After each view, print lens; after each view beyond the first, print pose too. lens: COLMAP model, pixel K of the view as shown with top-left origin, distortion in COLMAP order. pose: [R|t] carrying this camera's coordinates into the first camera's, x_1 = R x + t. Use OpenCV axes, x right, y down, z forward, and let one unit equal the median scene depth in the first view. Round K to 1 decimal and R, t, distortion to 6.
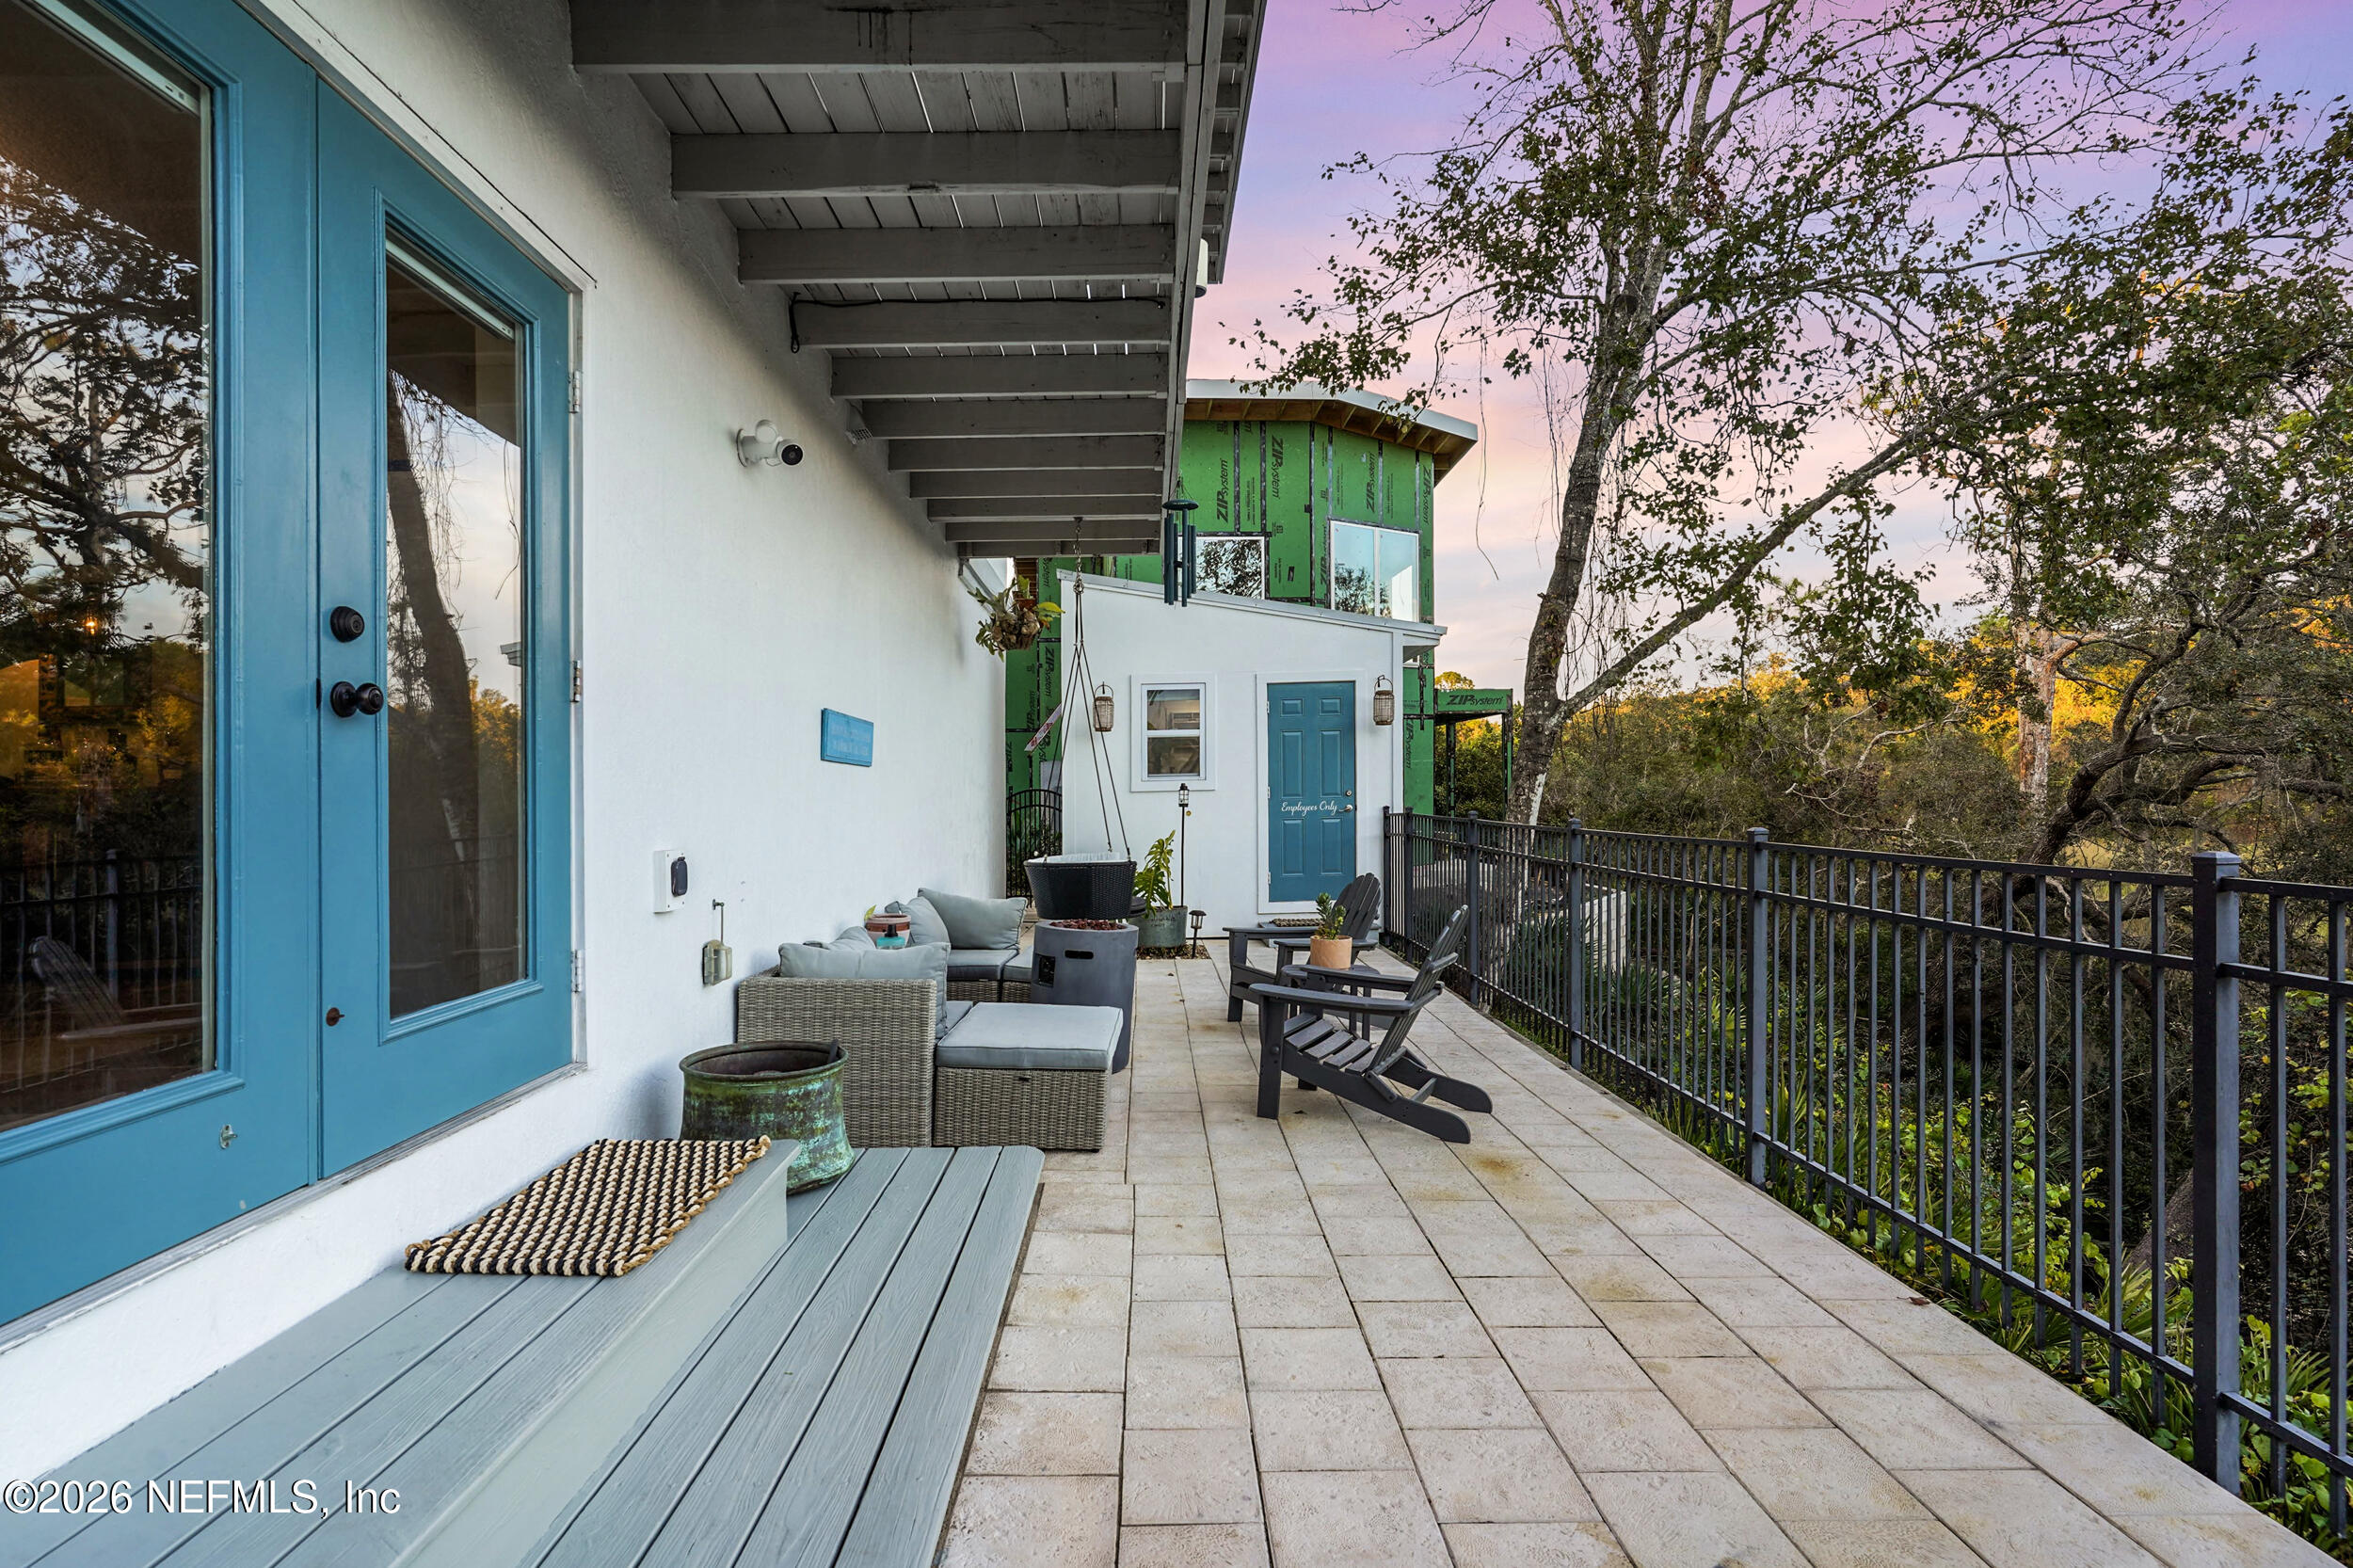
lens RADIAL K [[1137.4, 0, 1150.5], [0, 1137.4, 783.8], [0, 0, 1]] dist [-0.004889, 0.001009]
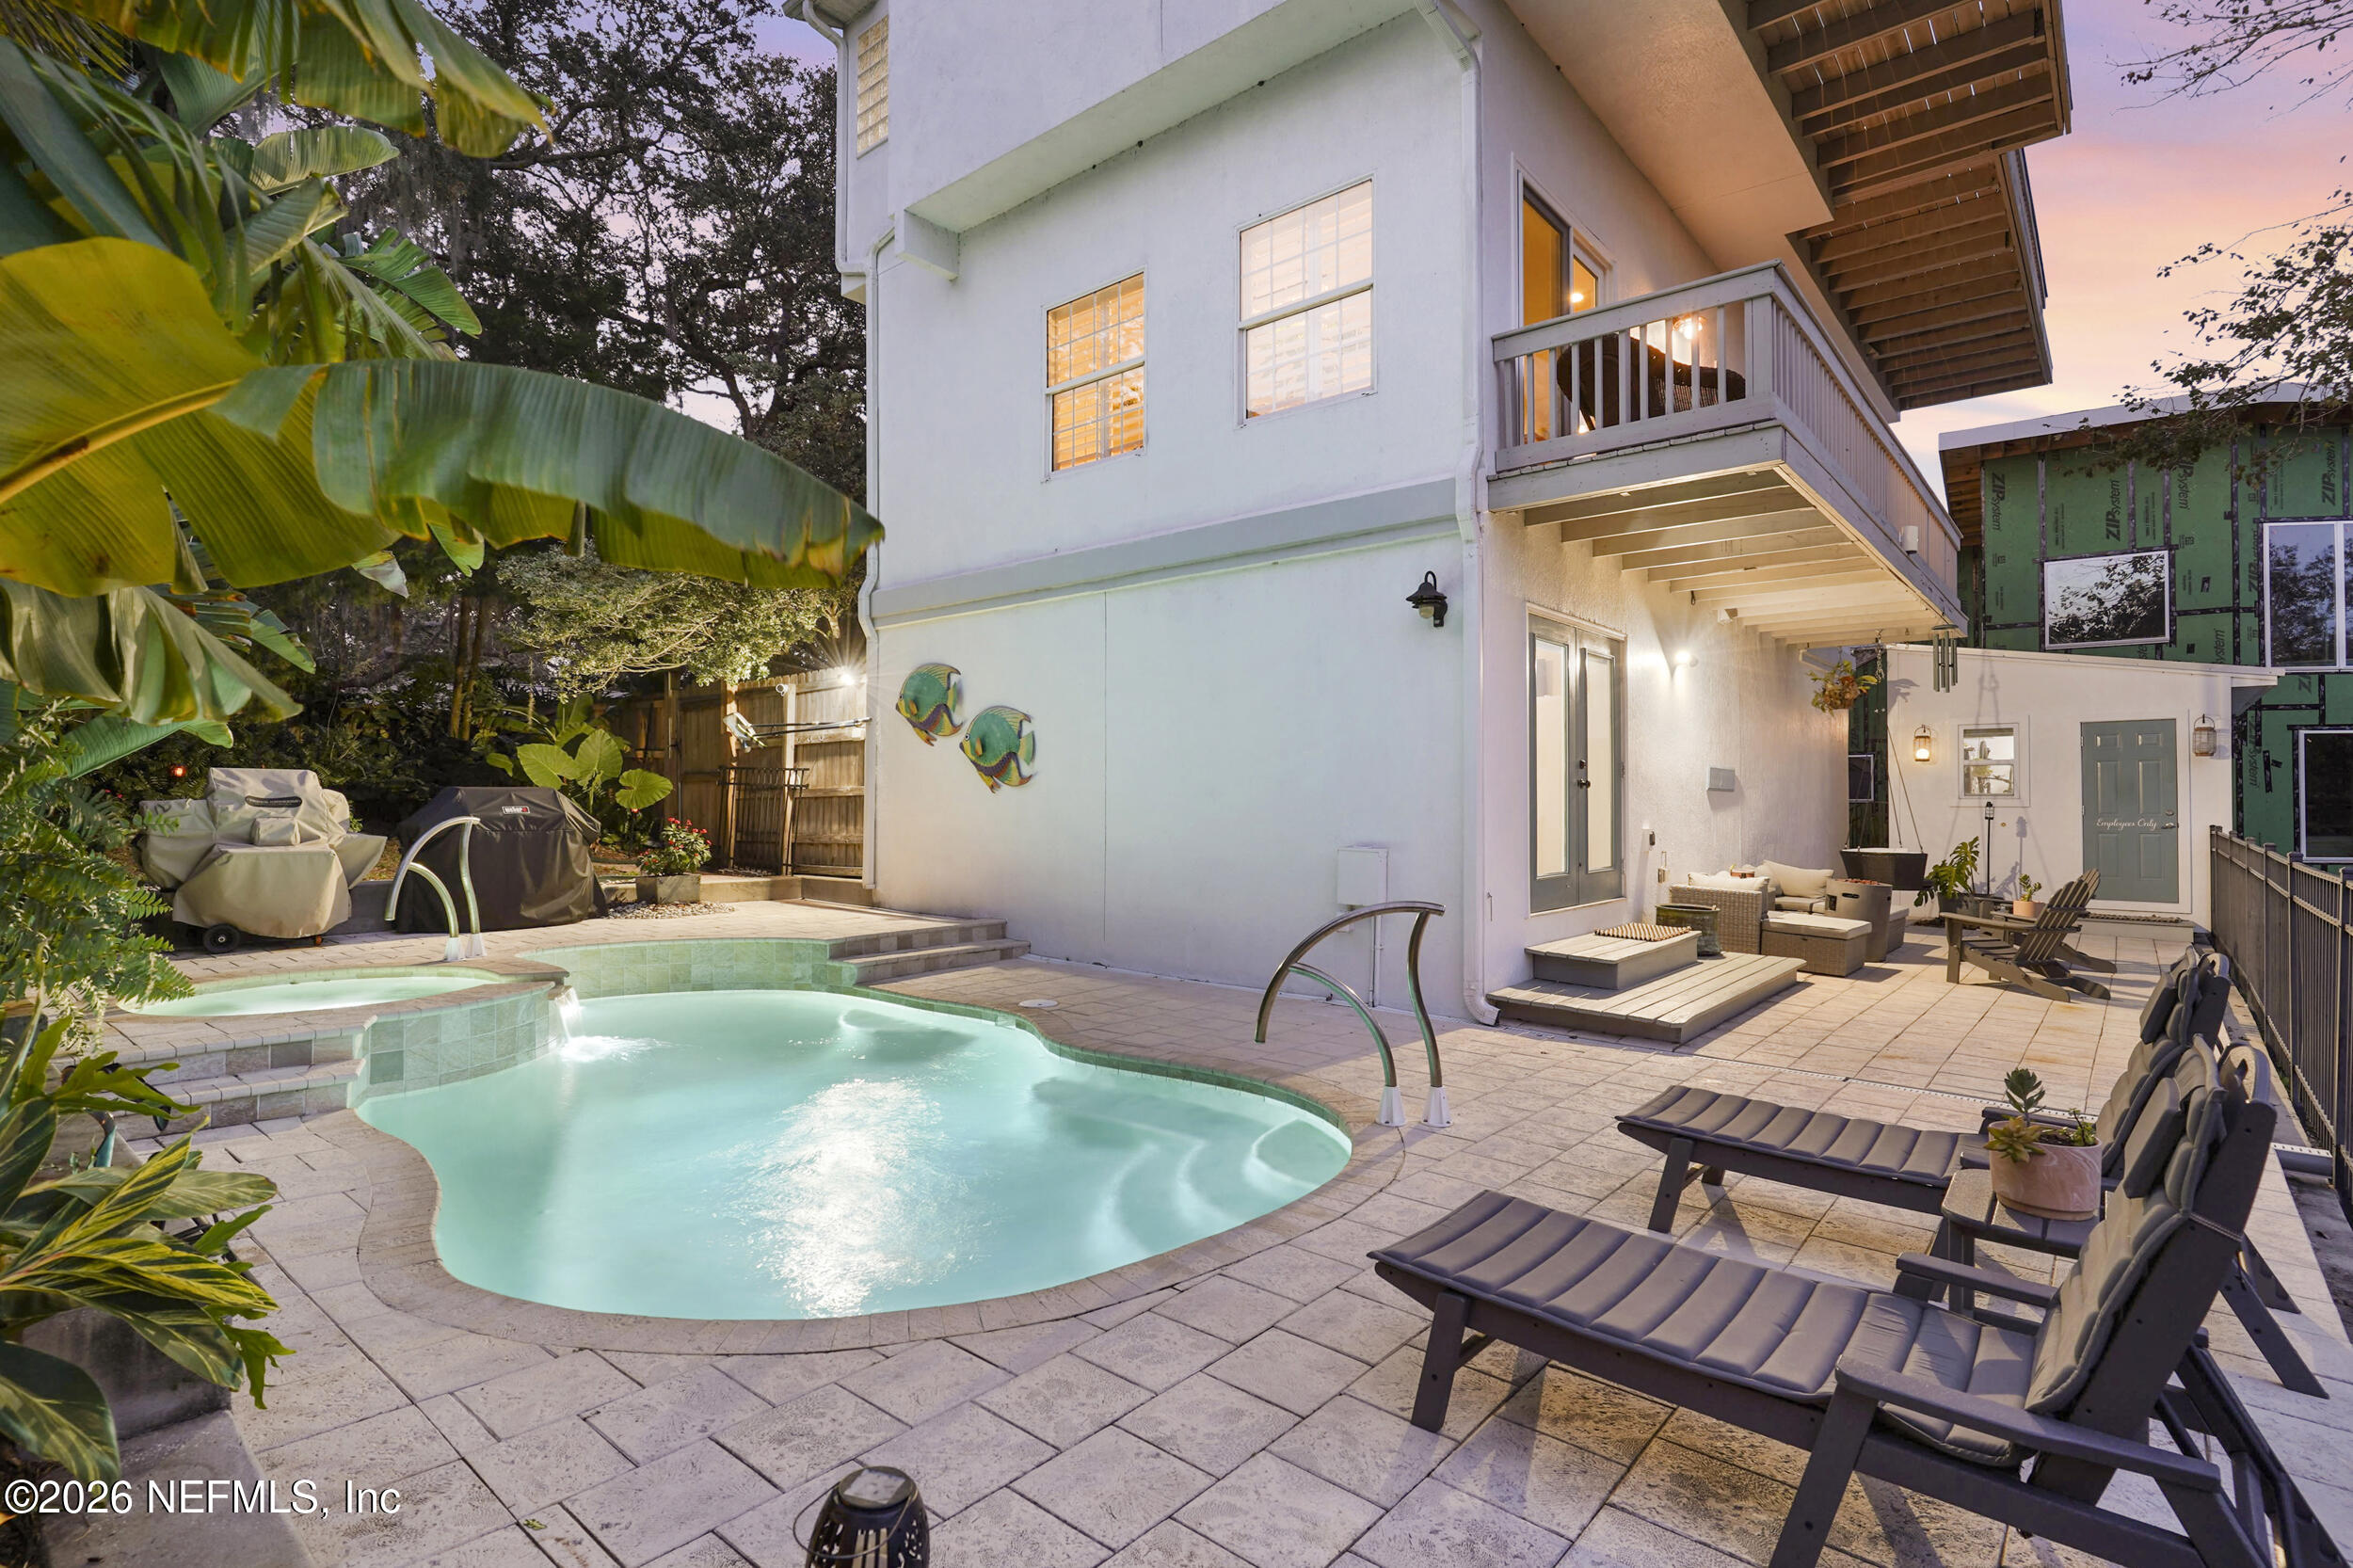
lens RADIAL K [[1137.4, 0, 1150.5], [0, 1137.4, 783.8], [0, 0, 1]] dist [-0.004889, 0.001009]
pose [[0.753791, -0.001385, -0.657113, 0.149788], [-0.004366, 0.999965, -0.007116, -0.007410], [0.657100, 0.008233, 0.753759, -0.596820]]
